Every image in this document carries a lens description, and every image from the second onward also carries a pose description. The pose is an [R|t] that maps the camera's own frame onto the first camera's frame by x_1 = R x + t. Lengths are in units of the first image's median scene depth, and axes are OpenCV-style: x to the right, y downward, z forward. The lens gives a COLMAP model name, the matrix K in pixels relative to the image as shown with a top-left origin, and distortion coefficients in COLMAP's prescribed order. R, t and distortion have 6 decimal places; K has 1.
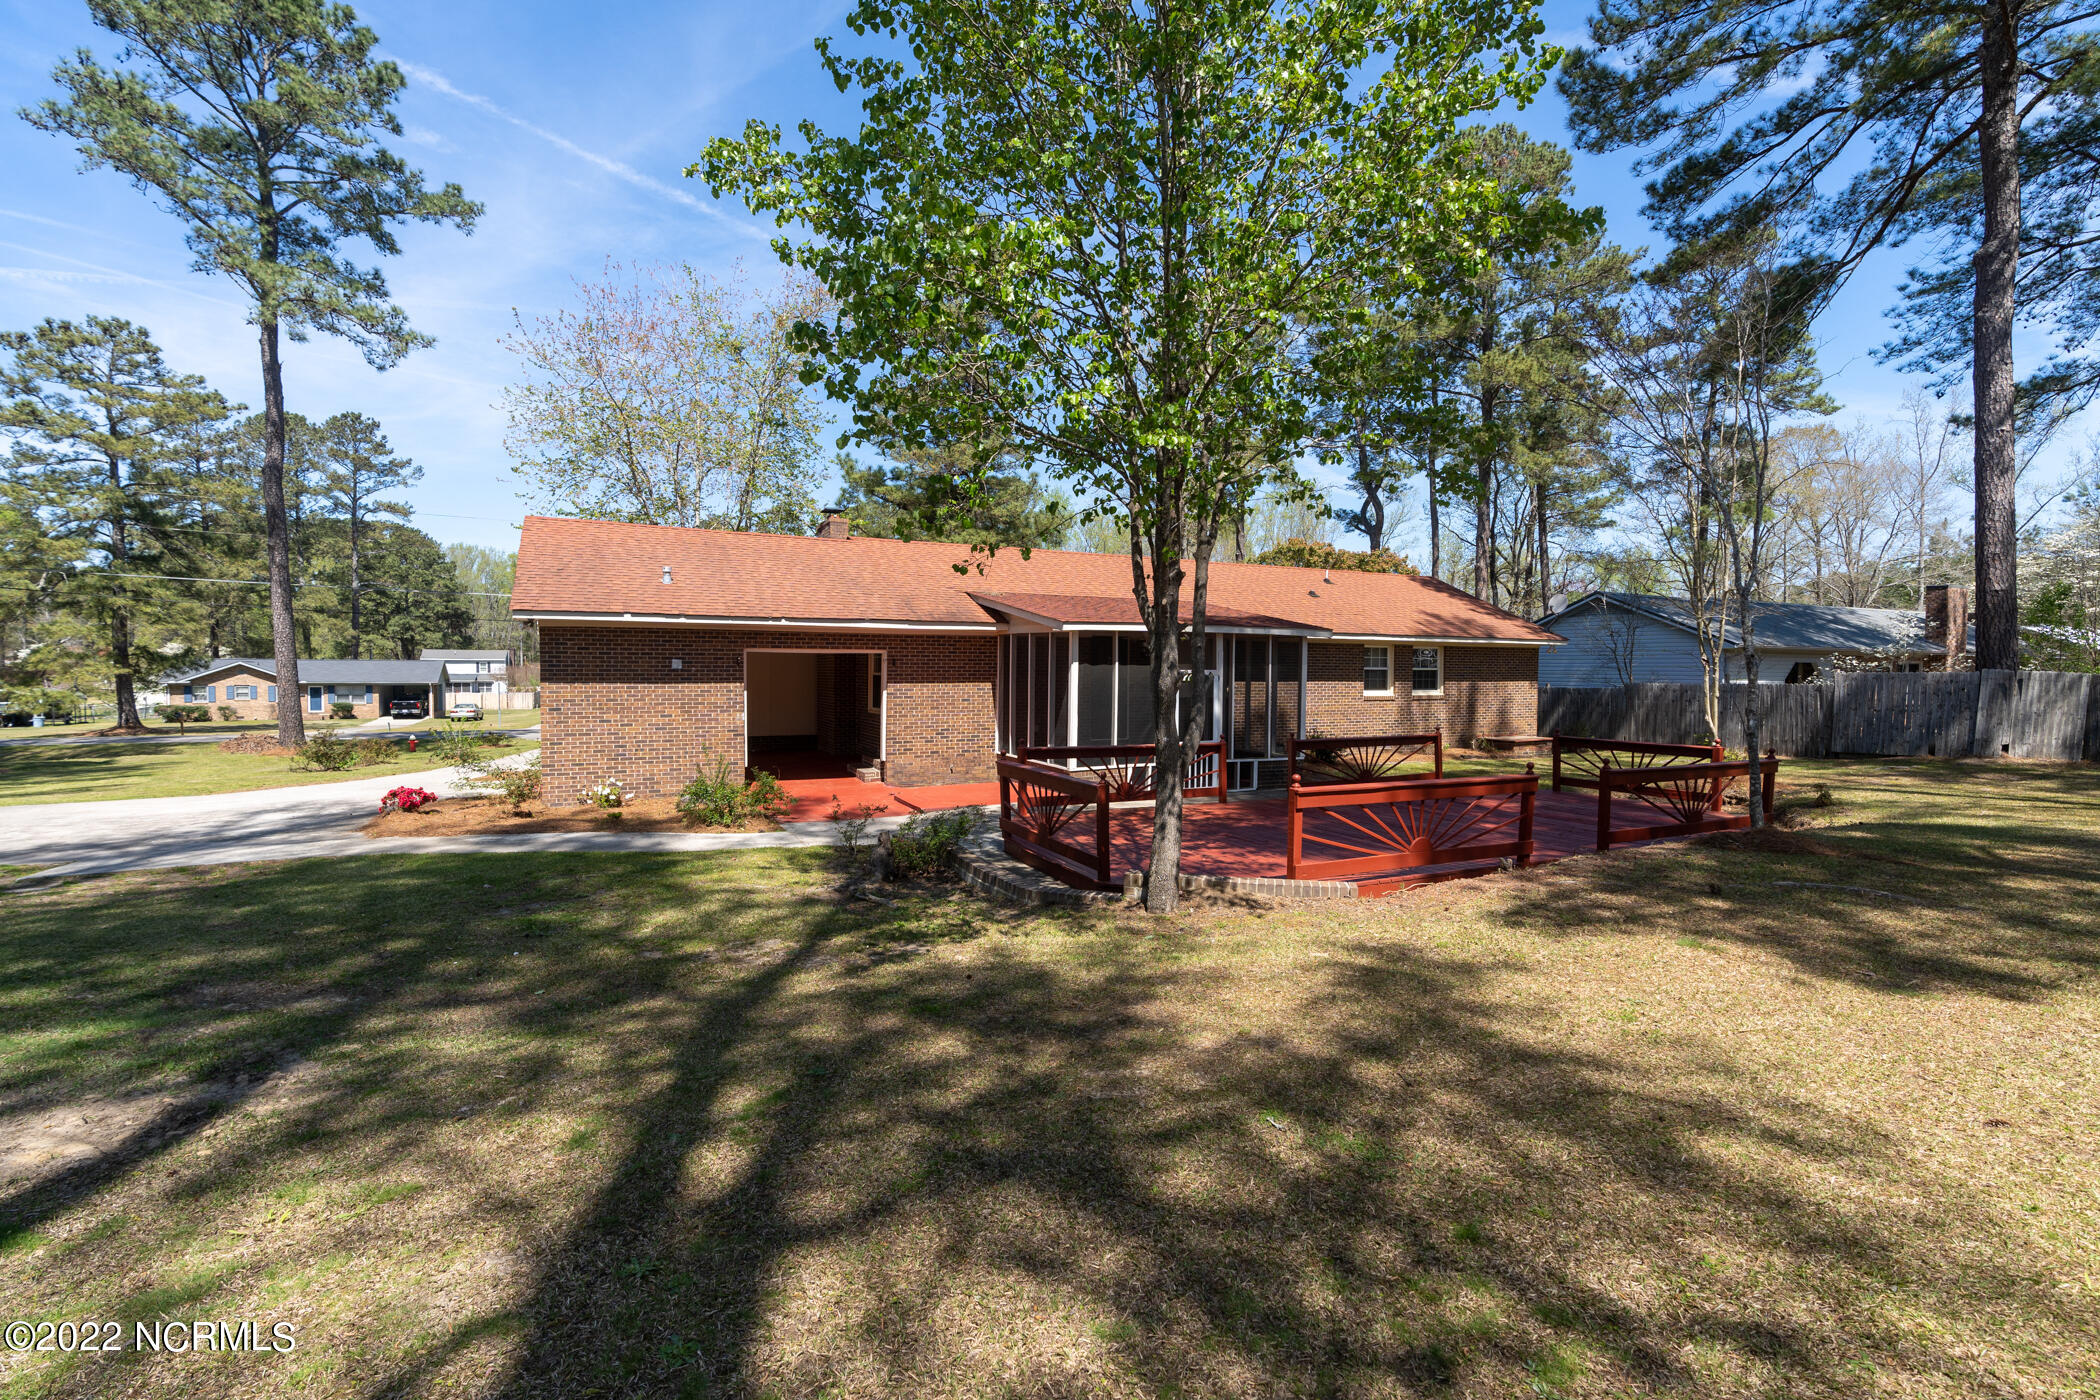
lens RADIAL K [[985.9, 0, 1053.3], [0, 985.9, 668.9], [0, 0, 1]] dist [-0.000866, 0.000773]
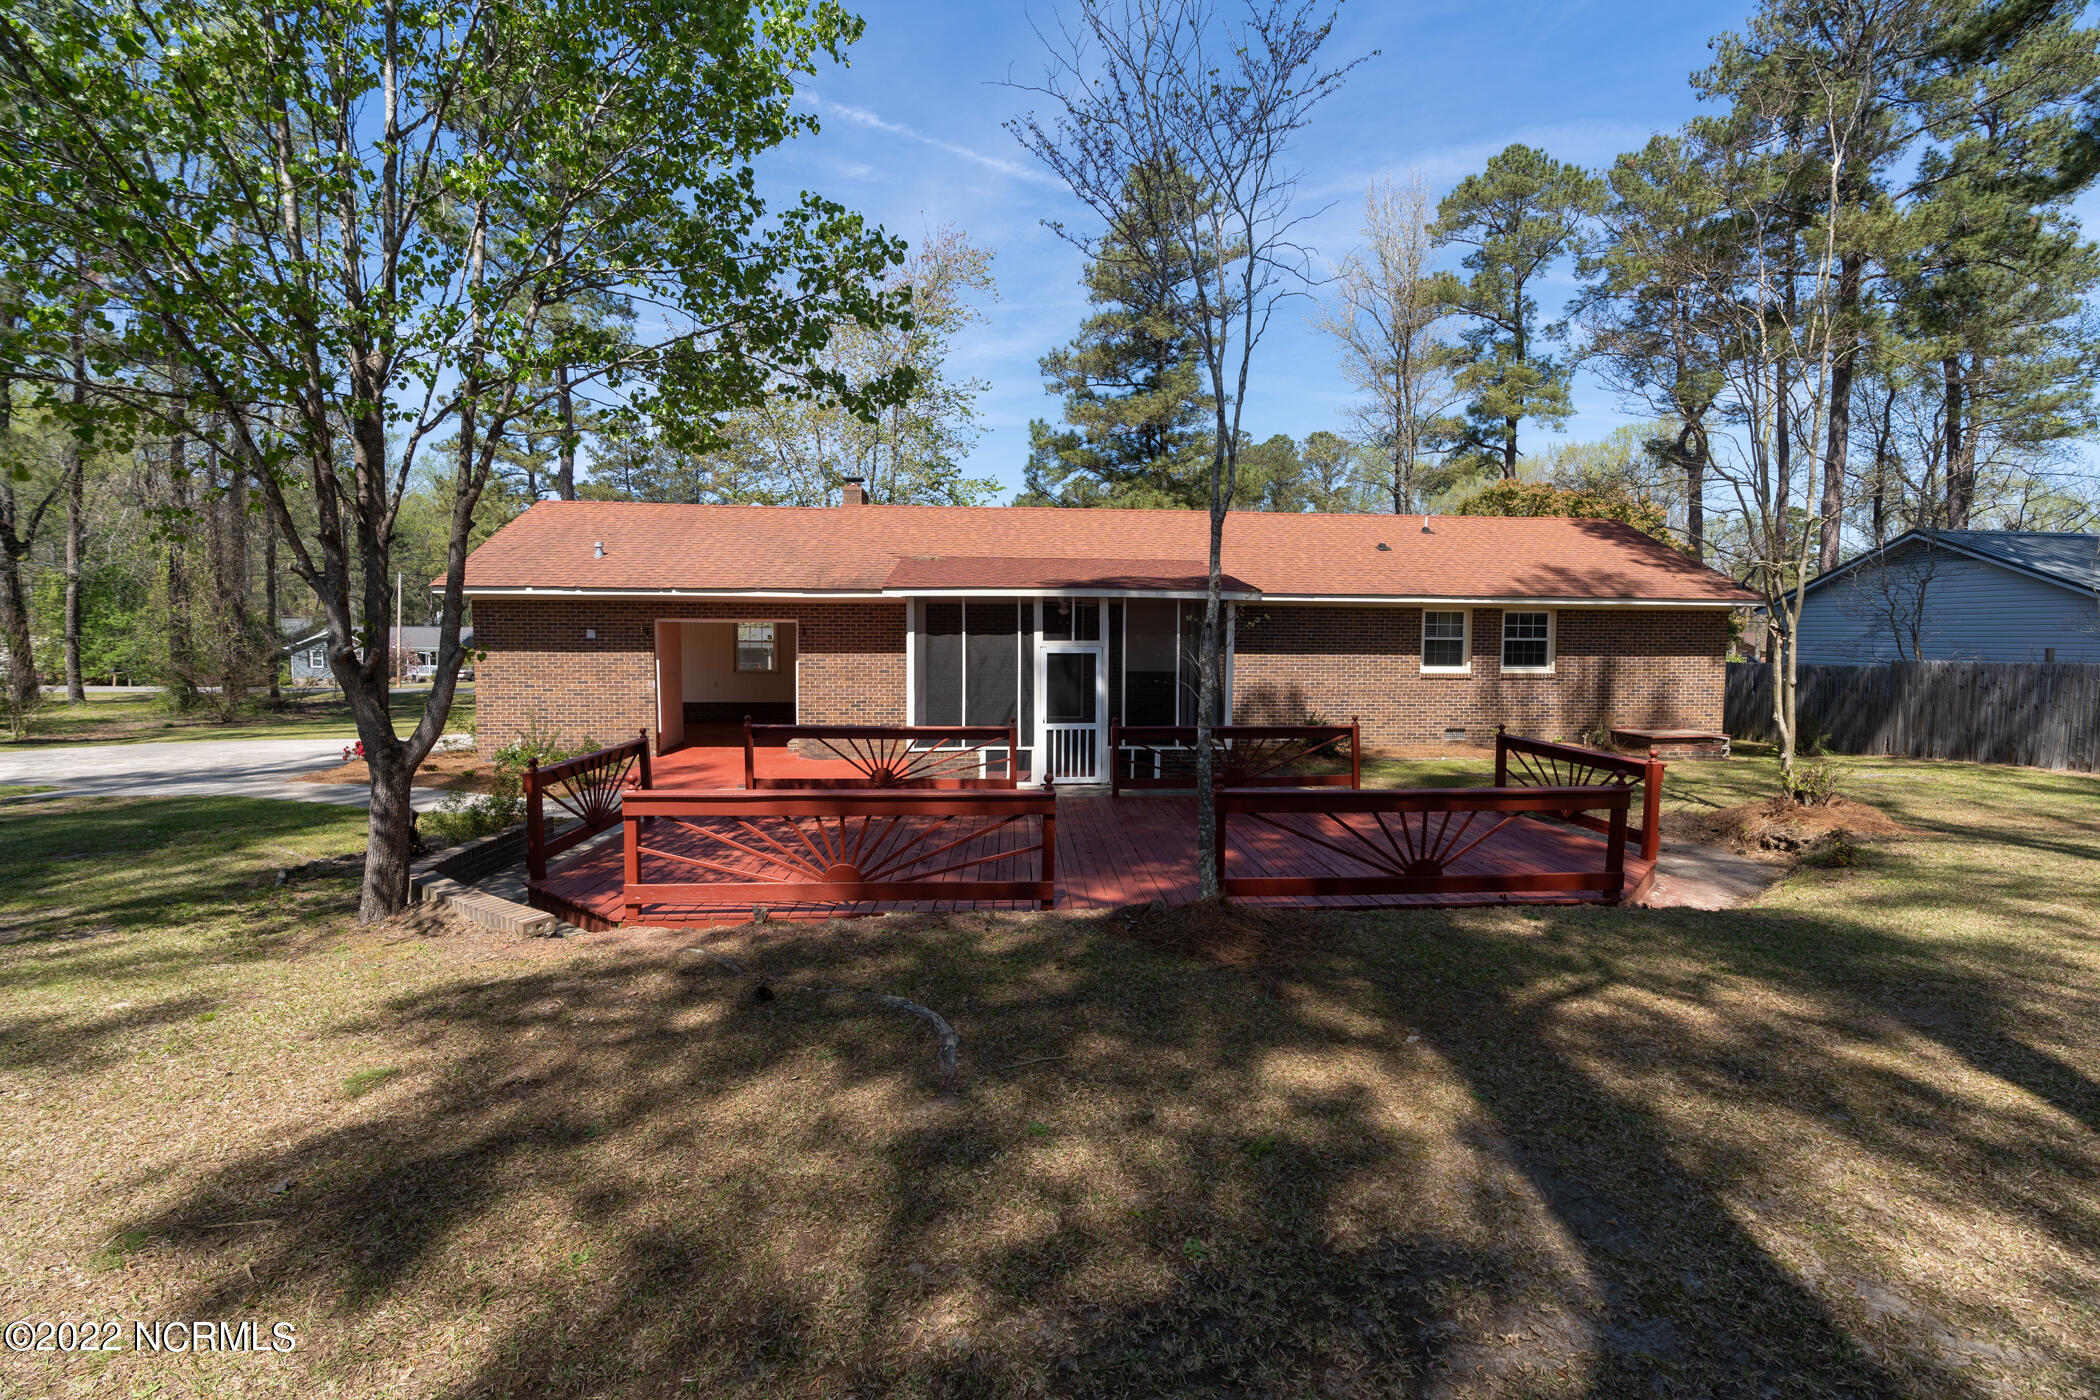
lens RADIAL K [[967.1, 0, 1053.5], [0, 967.1, 704.4], [0, 0, 1]] dist [-0.004110, 0.003846]
pose [[0.927054, 0.027990, -0.373883, 0.325515], [-0.001287, 0.997441, 0.071480, -0.003010], [0.374927, -0.065785, 0.924717, 0.154423]]
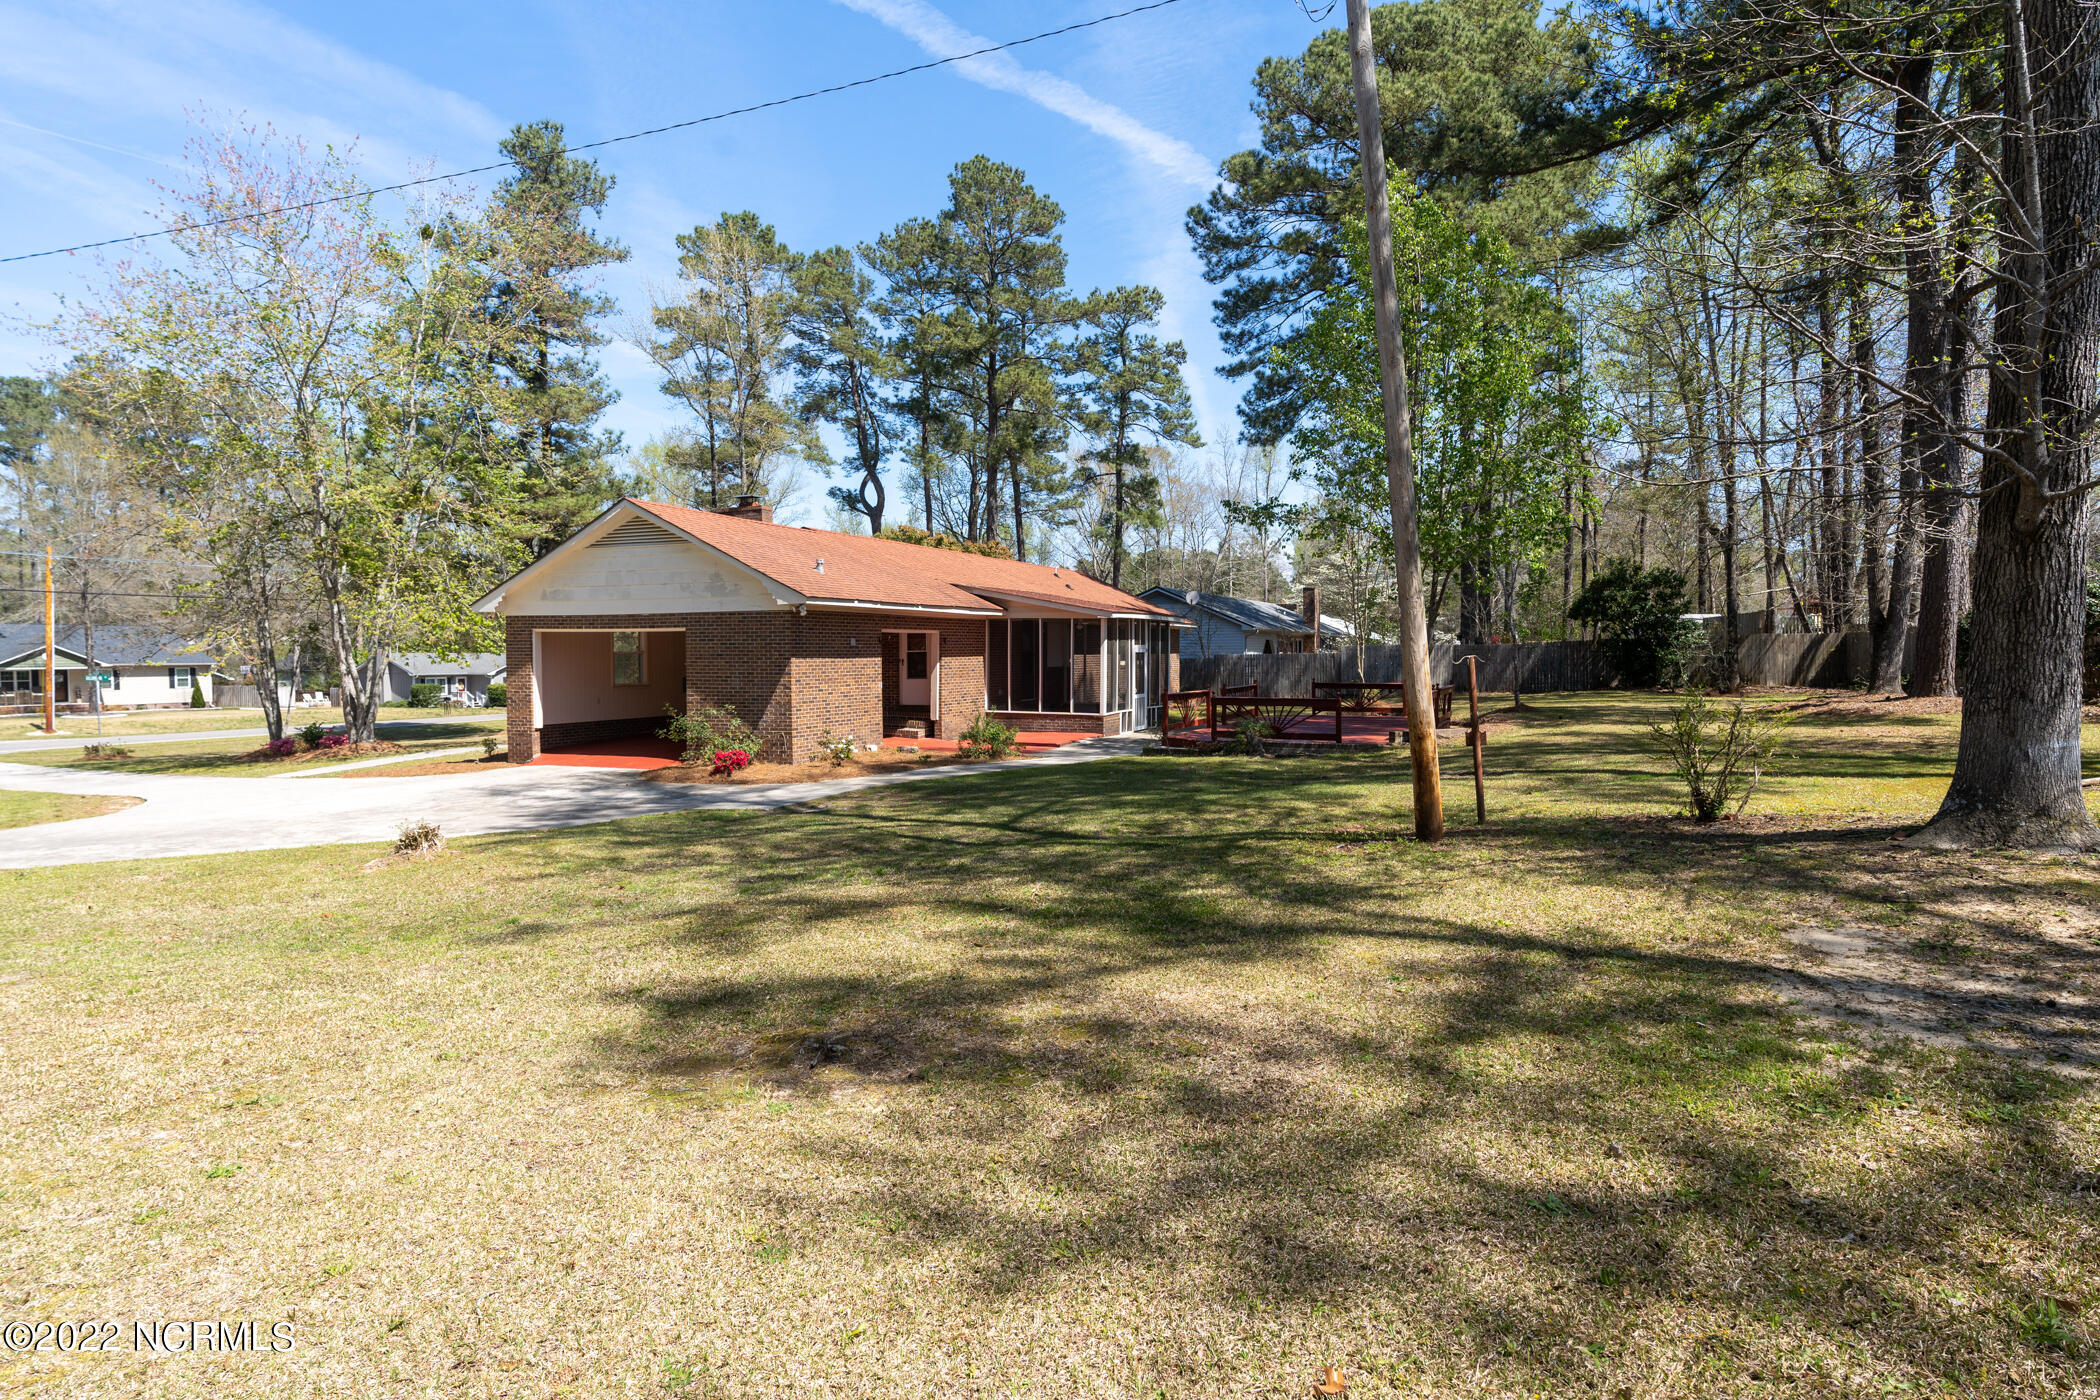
lens RADIAL K [[1222.7, 0, 1050.3], [0, 1222.7, 647.8], [0, 0, 1]] dist [-0.000064, -0.000008]
pose [[0.763808, -0.004465, 0.645428, -0.812710], [0.004510, 0.999989, 0.001581, 0.001261], [-0.645428, 0.001704, 0.763819, -0.212206]]
